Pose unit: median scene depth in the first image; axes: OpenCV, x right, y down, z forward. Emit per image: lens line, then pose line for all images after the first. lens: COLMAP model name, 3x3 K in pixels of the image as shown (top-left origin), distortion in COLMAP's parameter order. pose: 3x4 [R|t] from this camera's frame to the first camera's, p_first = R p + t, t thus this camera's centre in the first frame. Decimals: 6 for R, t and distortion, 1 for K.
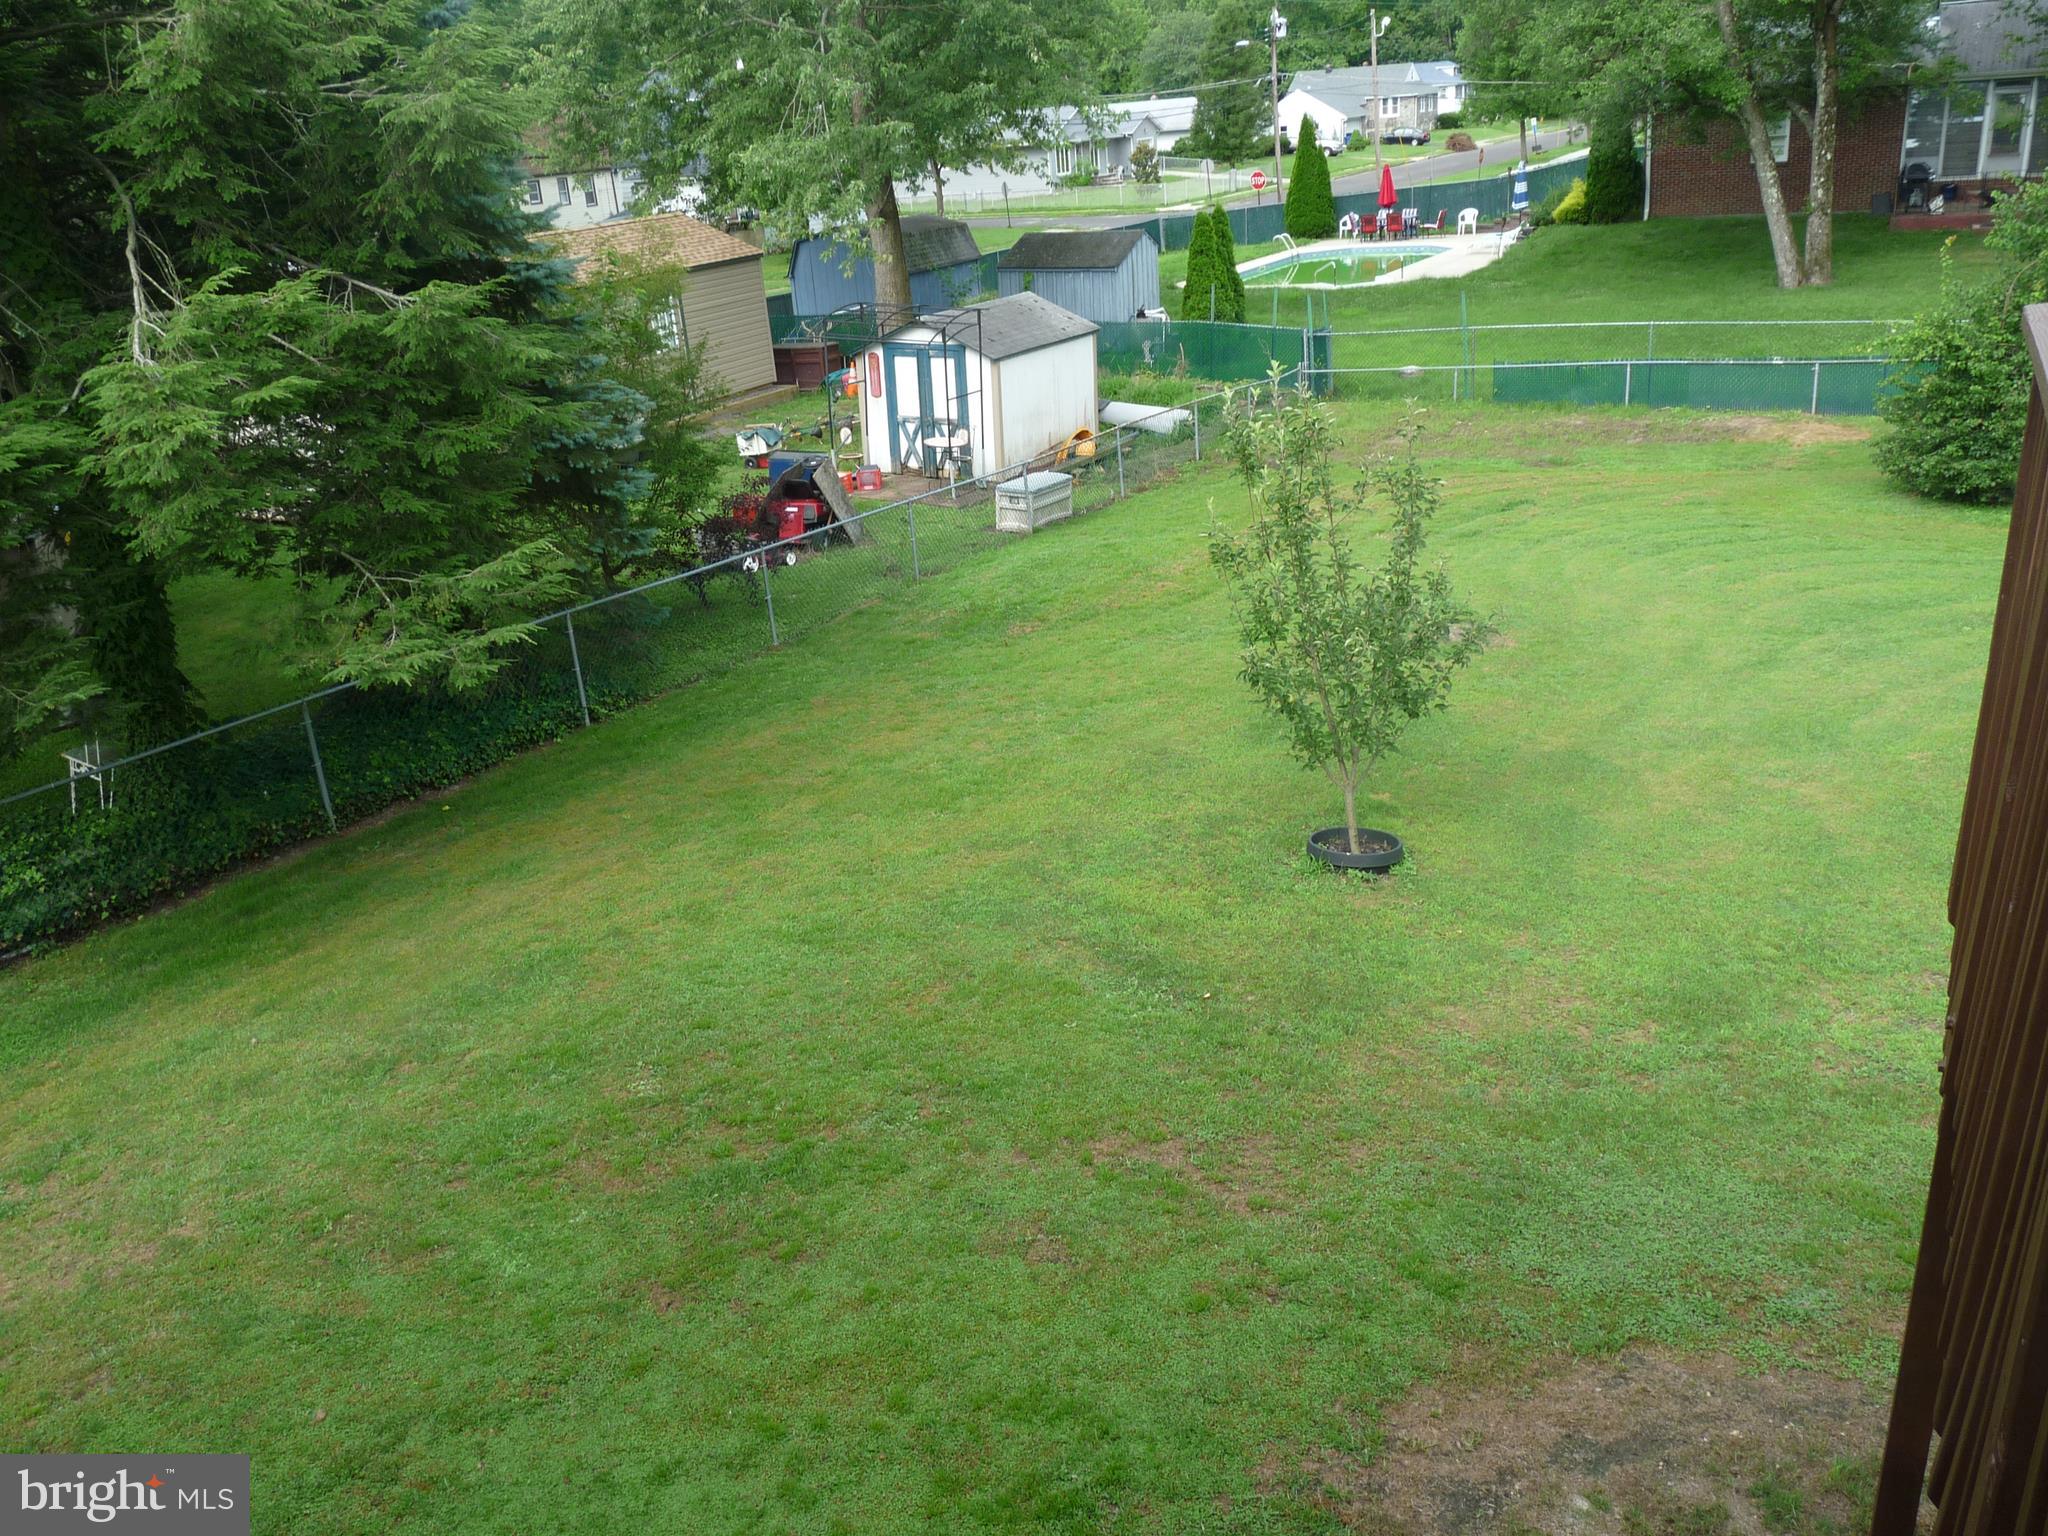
lens RADIAL K [[1635.6, 0, 1024.0], [0, 1635.6, 768.0], [0, 0, 1]] dist [0.006376, -0.026735]
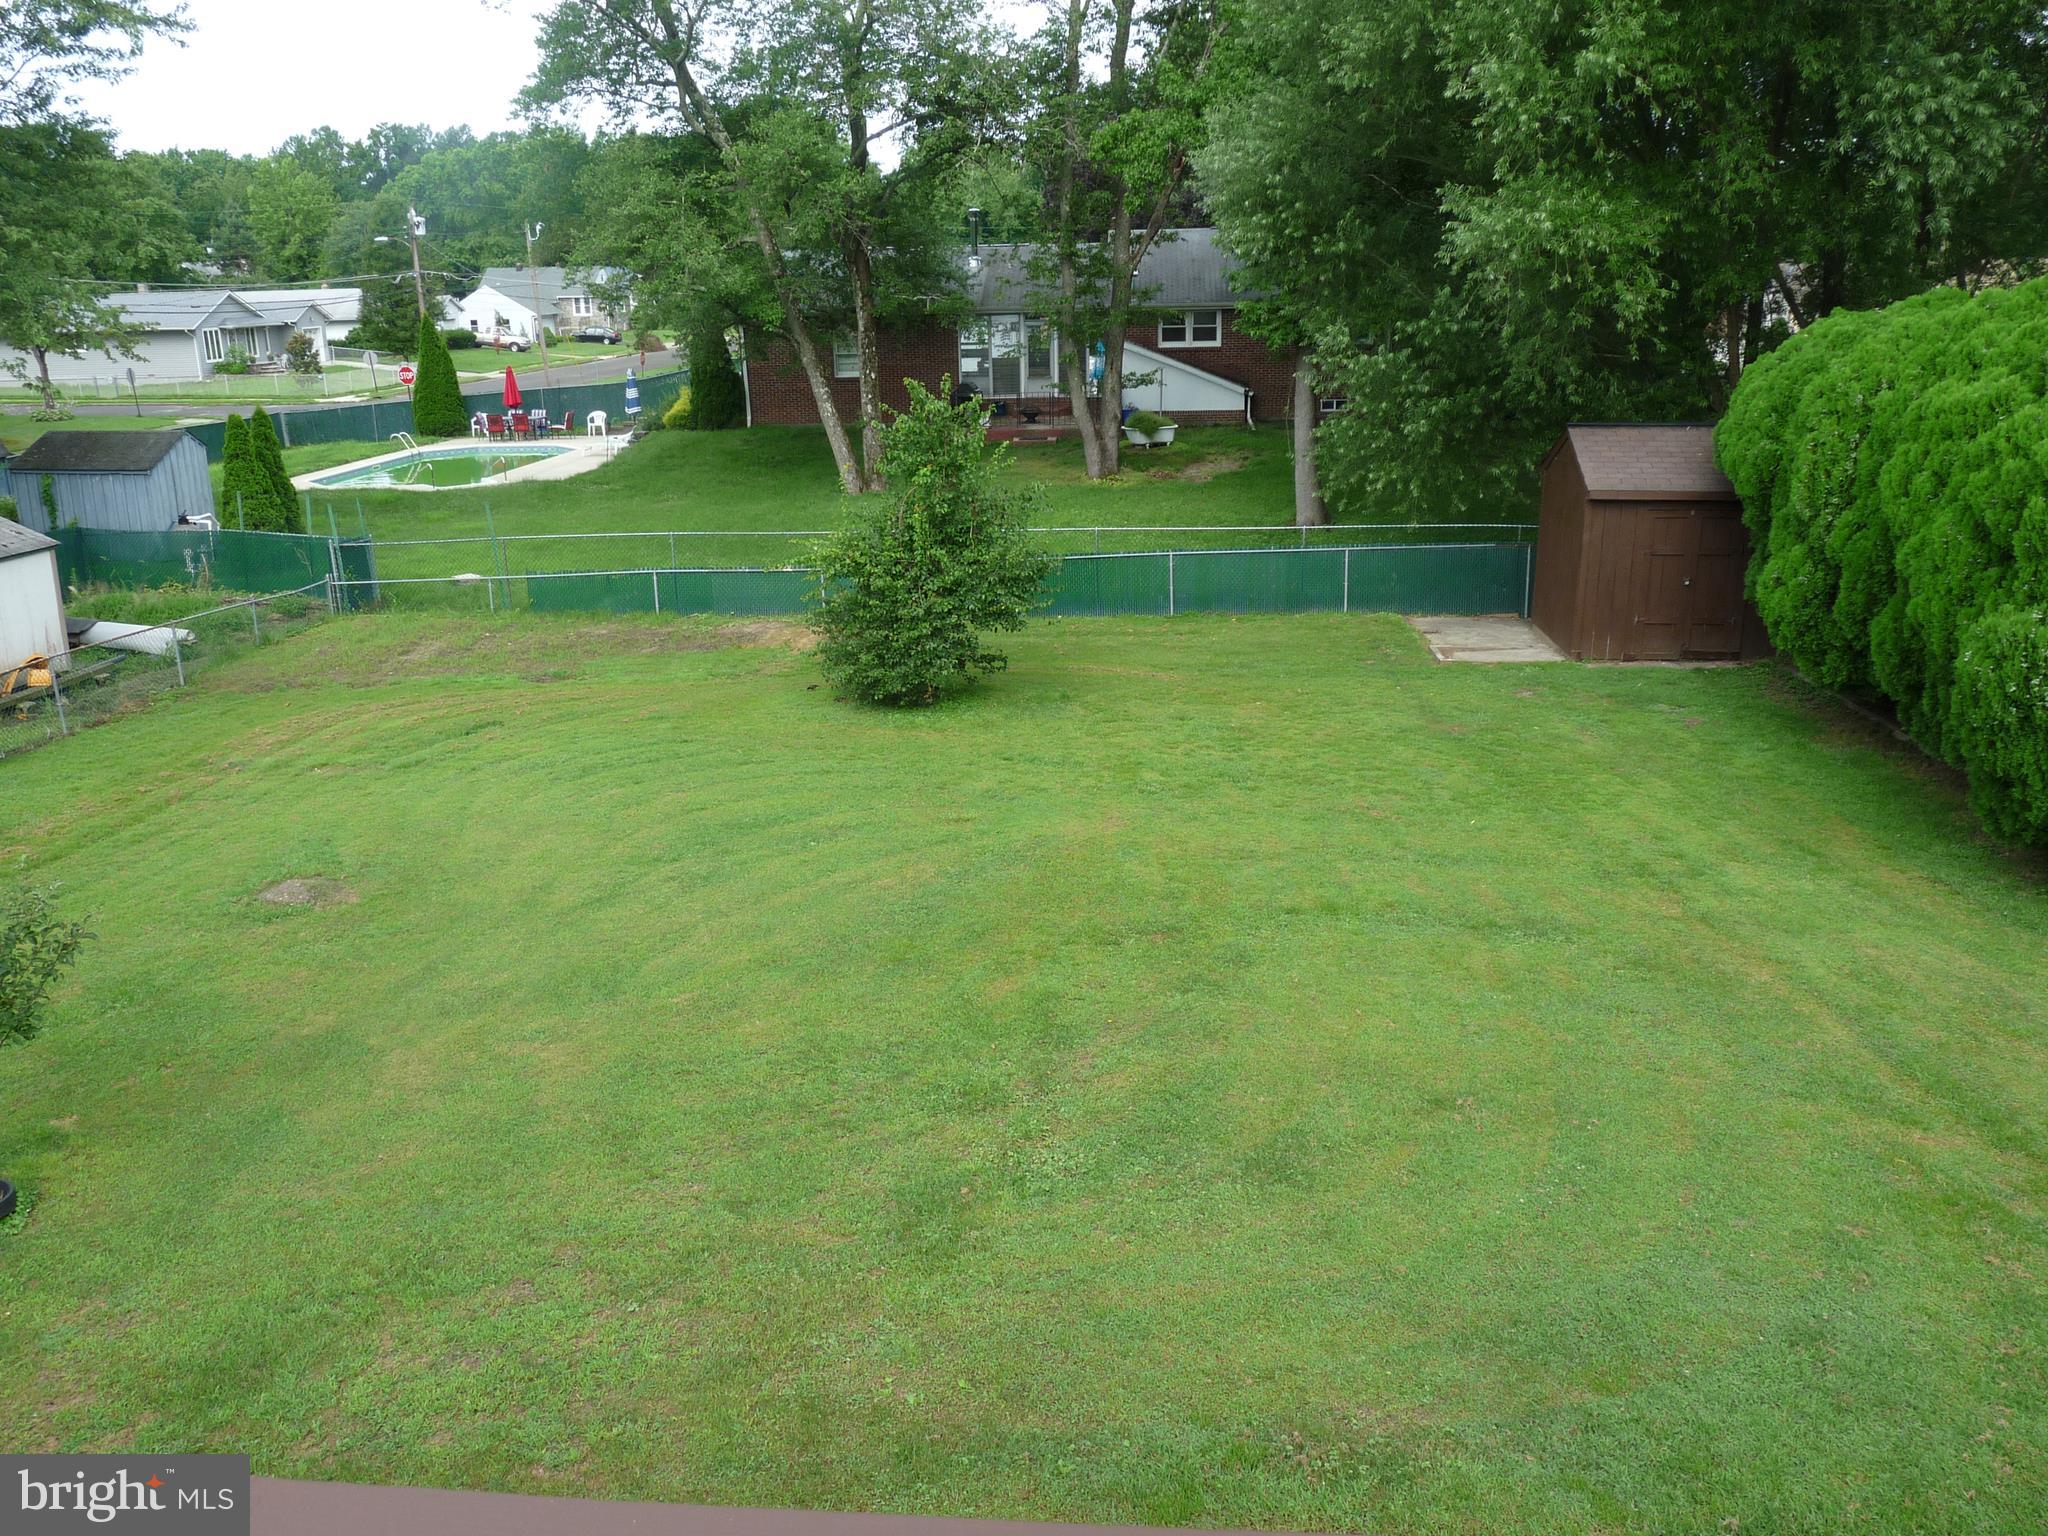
lens RADIAL K [[1613.8, 0, 1031.9], [0, 1613.8, 800.8], [0, 0, 1]] dist [-0.018457, -0.008253]
pose [[0.906355, -0.074271, 0.415939, 0.098924], [0.109348, 0.992123, -0.061119, -0.012296], [-0.408123, 0.100877, 0.907336, 0.005683]]
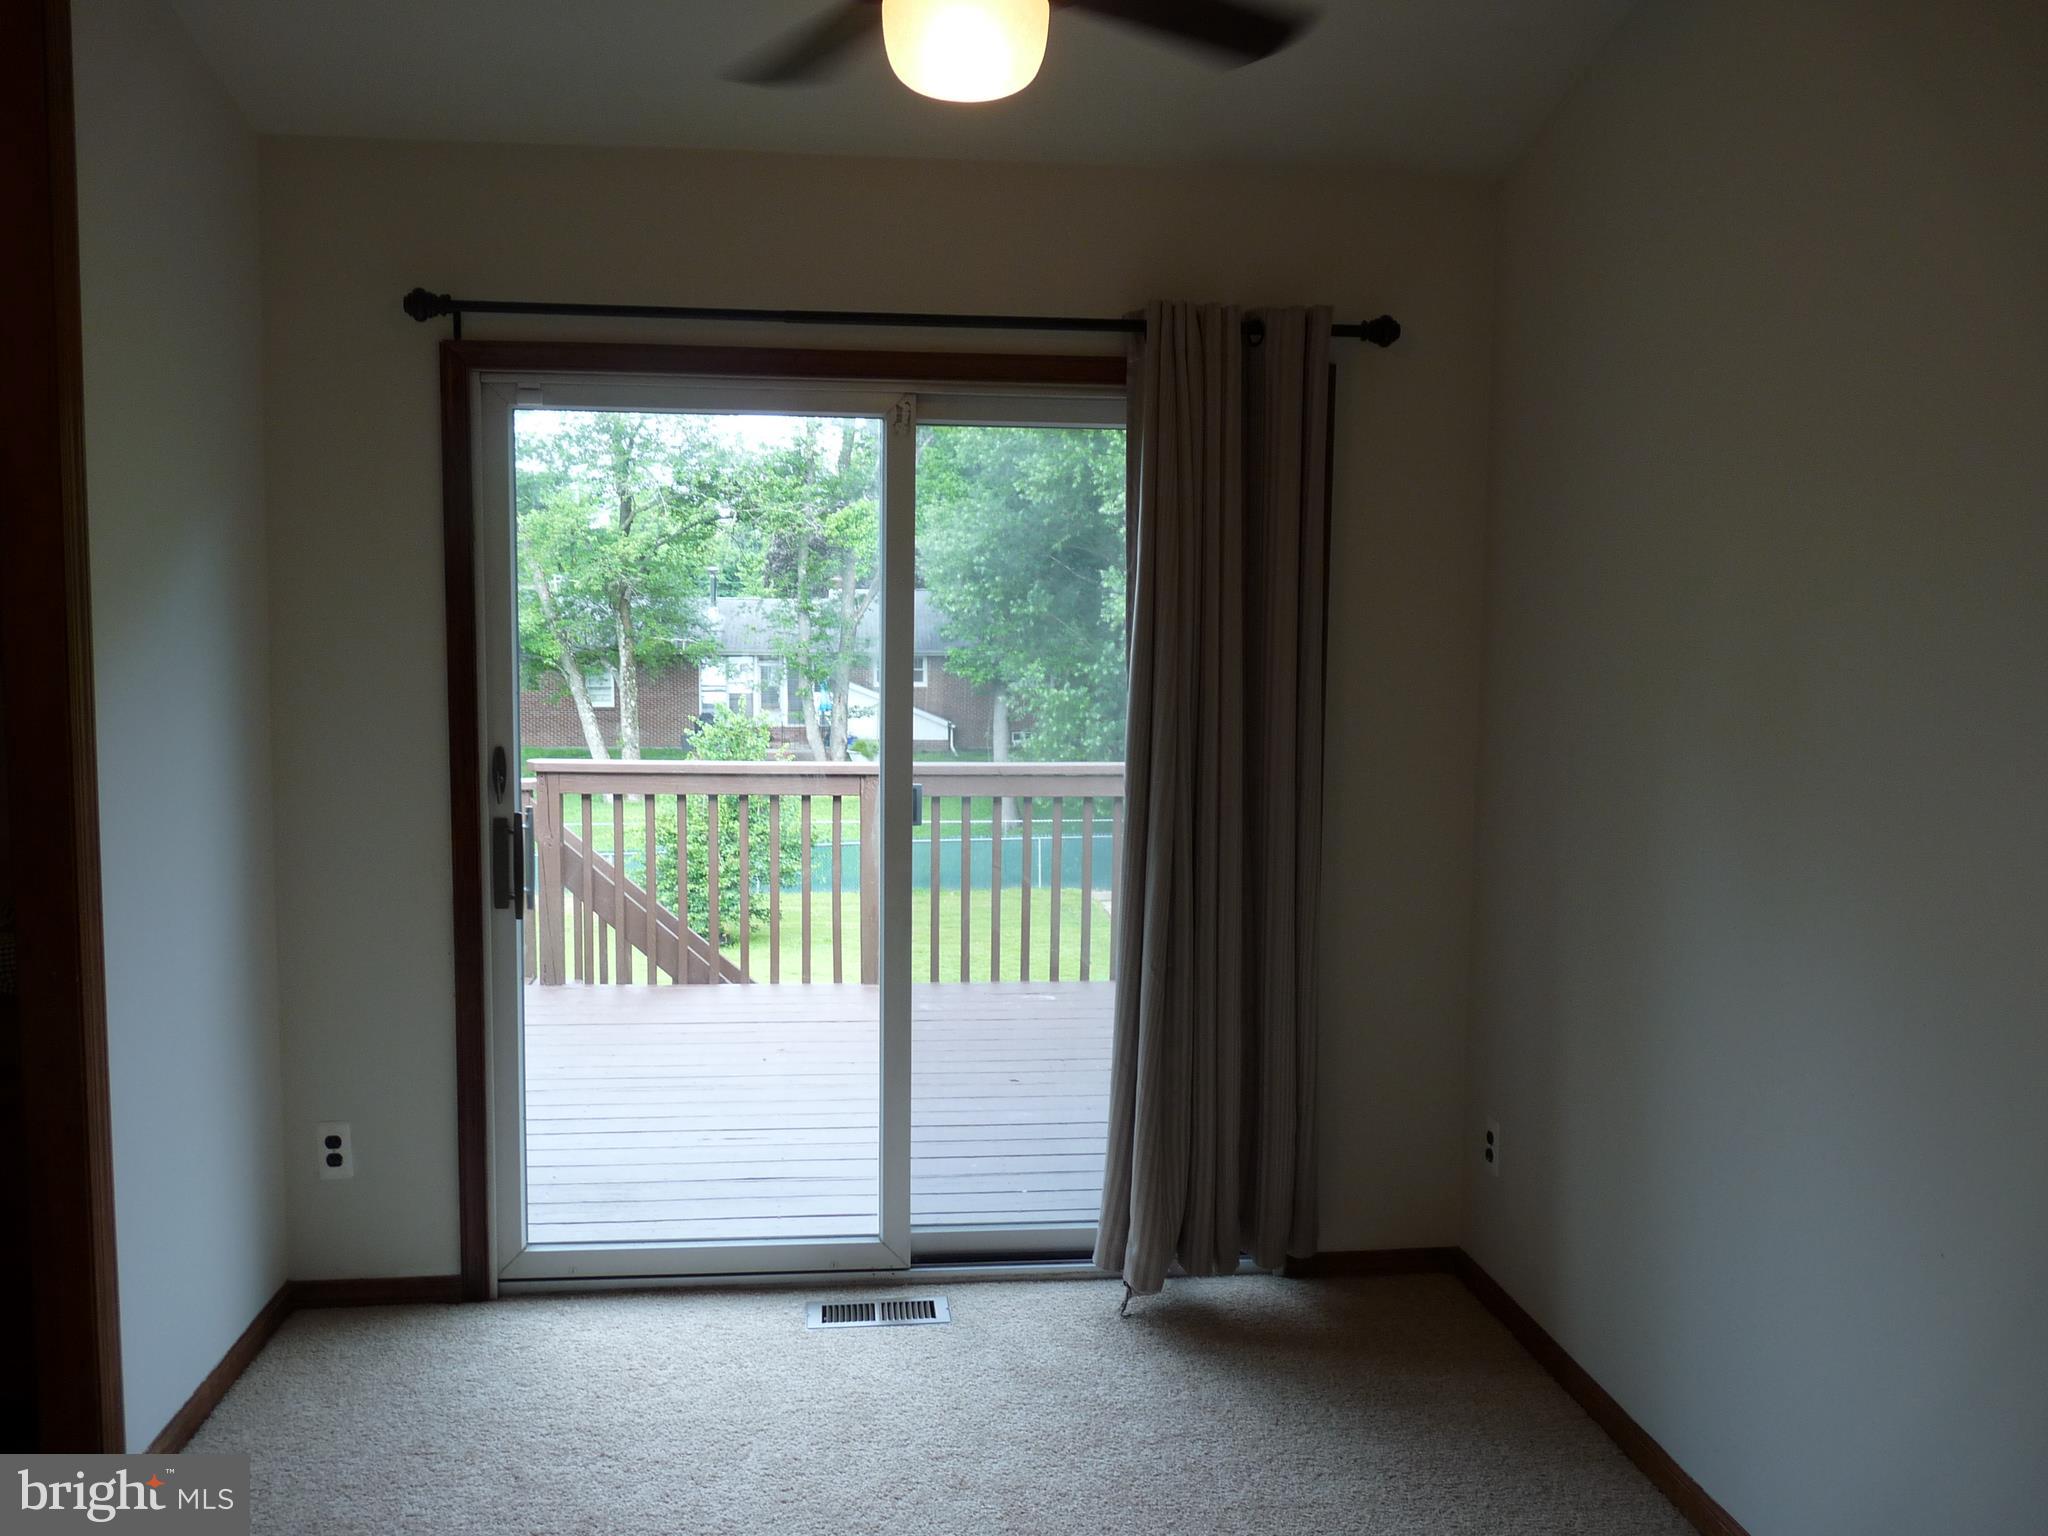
lens RADIAL K [[1646.7, 0, 1024.0], [0, 1646.7, 768.0], [0, 0, 1]] dist [-0.019868, 0.007319]
pose [[0.813203, 0.033134, 0.581036, 0.000899], [0.149228, 0.953128, -0.263208, 0.044088], [-0.562523, 0.300748, 0.770142, -0.112661]]
